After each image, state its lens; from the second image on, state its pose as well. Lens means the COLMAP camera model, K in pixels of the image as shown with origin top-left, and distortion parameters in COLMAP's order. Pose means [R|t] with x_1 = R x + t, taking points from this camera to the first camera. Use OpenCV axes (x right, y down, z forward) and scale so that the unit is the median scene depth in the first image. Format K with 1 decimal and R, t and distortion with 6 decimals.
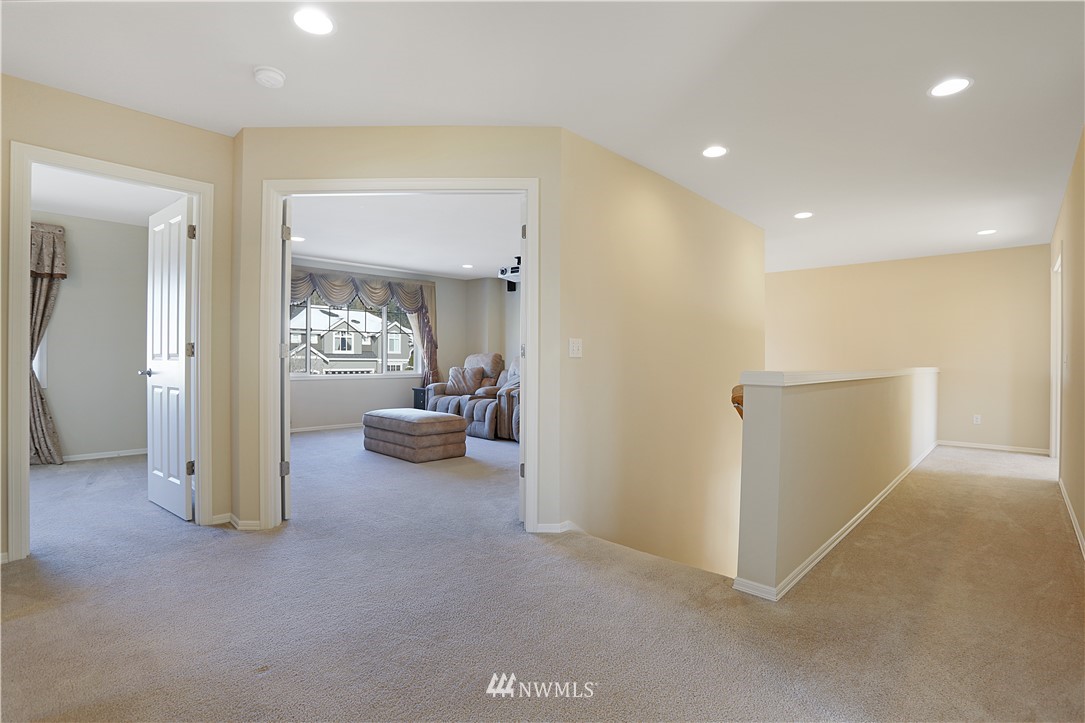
lens RADIAL K [[527.4, 0, 542.5], [0, 527.4, 361.5], [0, 0, 1]] dist [-0.001534, -0.000072]
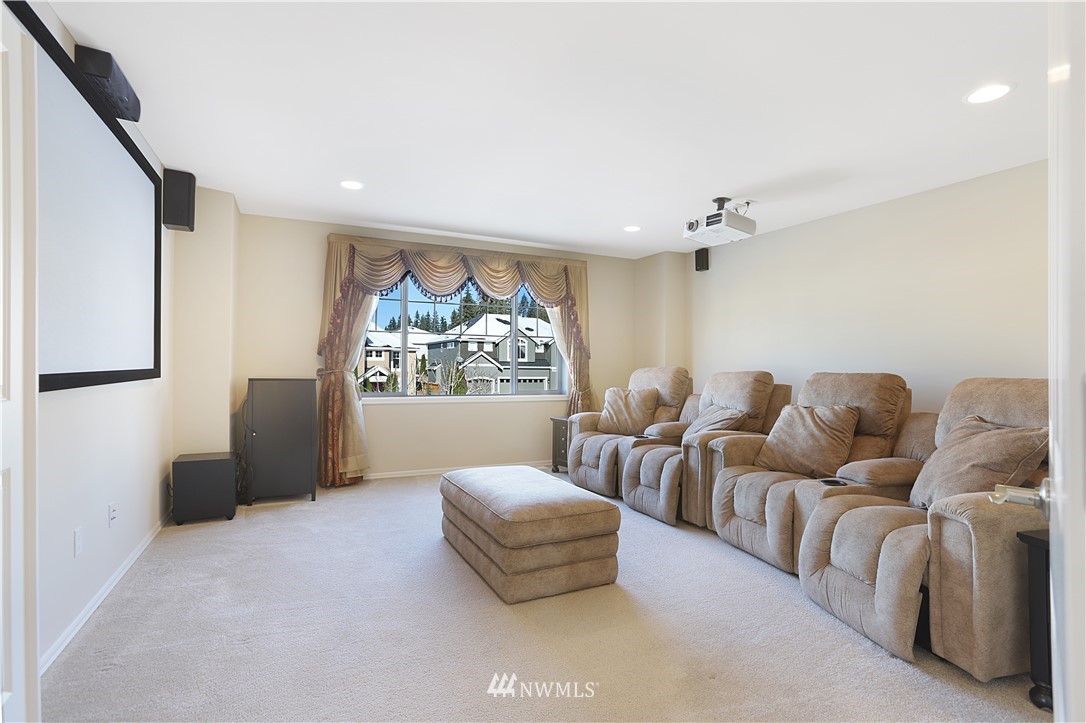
lens RADIAL K [[521.0, 0, 543.0], [0, 521.0, 361.5], [0, 0, 1]] dist [-0.105674, -0.000026]
pose [[0.944324, 0.001770, -0.329013, -0.040405], [-0.006274, 0.999901, -0.012629, -0.013136], [0.328958, 0.013990, 0.944241, 0.386186]]
